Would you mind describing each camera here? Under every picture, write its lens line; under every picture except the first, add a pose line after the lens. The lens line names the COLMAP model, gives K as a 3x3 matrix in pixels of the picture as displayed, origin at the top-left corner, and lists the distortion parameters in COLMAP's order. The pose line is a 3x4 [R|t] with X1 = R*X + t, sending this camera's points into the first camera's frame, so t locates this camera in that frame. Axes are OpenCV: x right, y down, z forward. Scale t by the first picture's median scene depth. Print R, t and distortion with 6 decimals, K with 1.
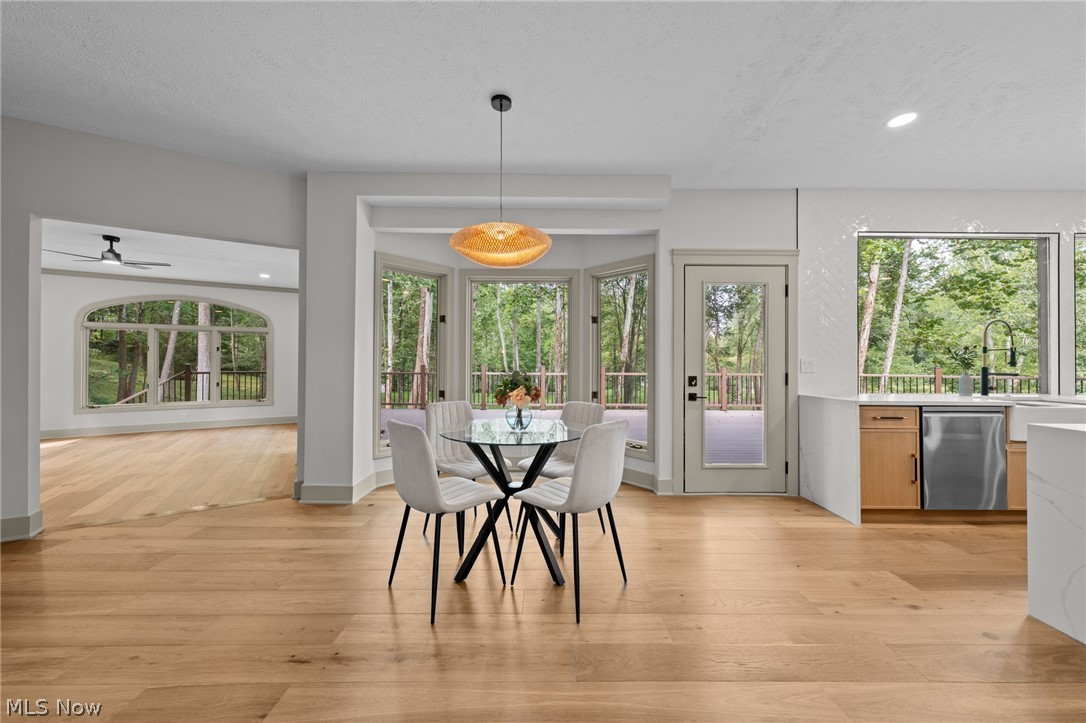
lens RADIAL K [[406.8, 0, 544.7], [0, 406.8, 362.3], [0, 0, 1]] dist [-0.000803, -0.000124]
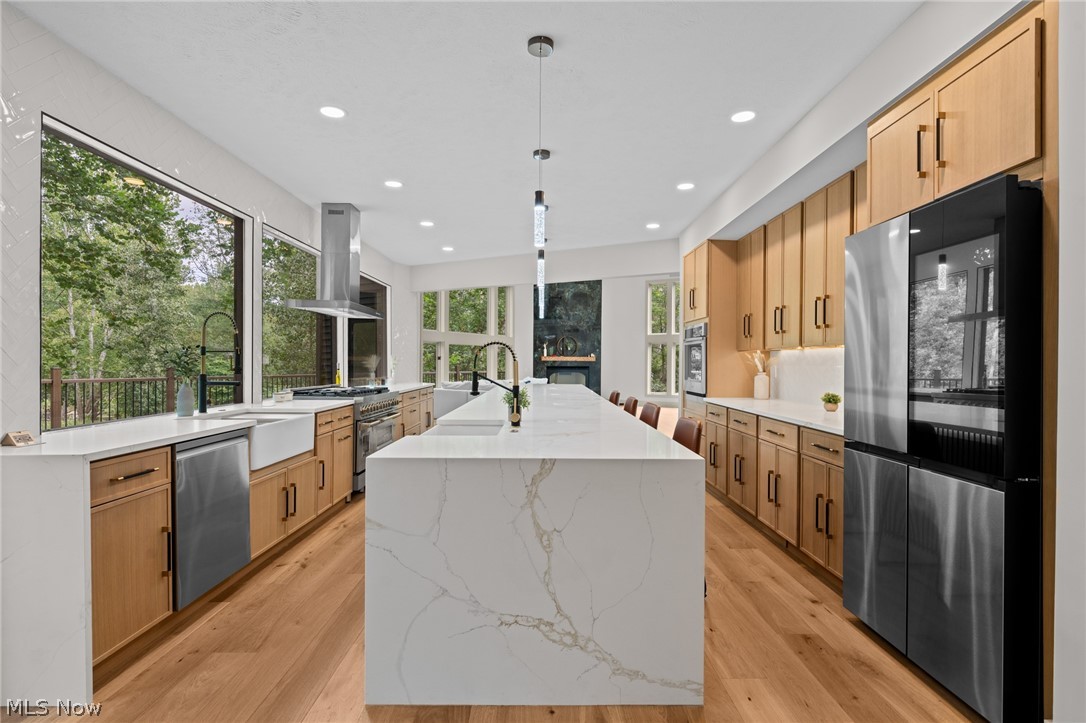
lens RADIAL K [[555.5, 0, 544.1], [0, 555.5, 362.1], [0, 0, 1]] dist [-0.002267, -0.000495]
pose [[0.006992, -0.006755, 0.999953, 0.028237], [-0.006919, 0.999953, 0.006804, -0.007104], [-0.999952, -0.006966, 0.006945, 0.125316]]
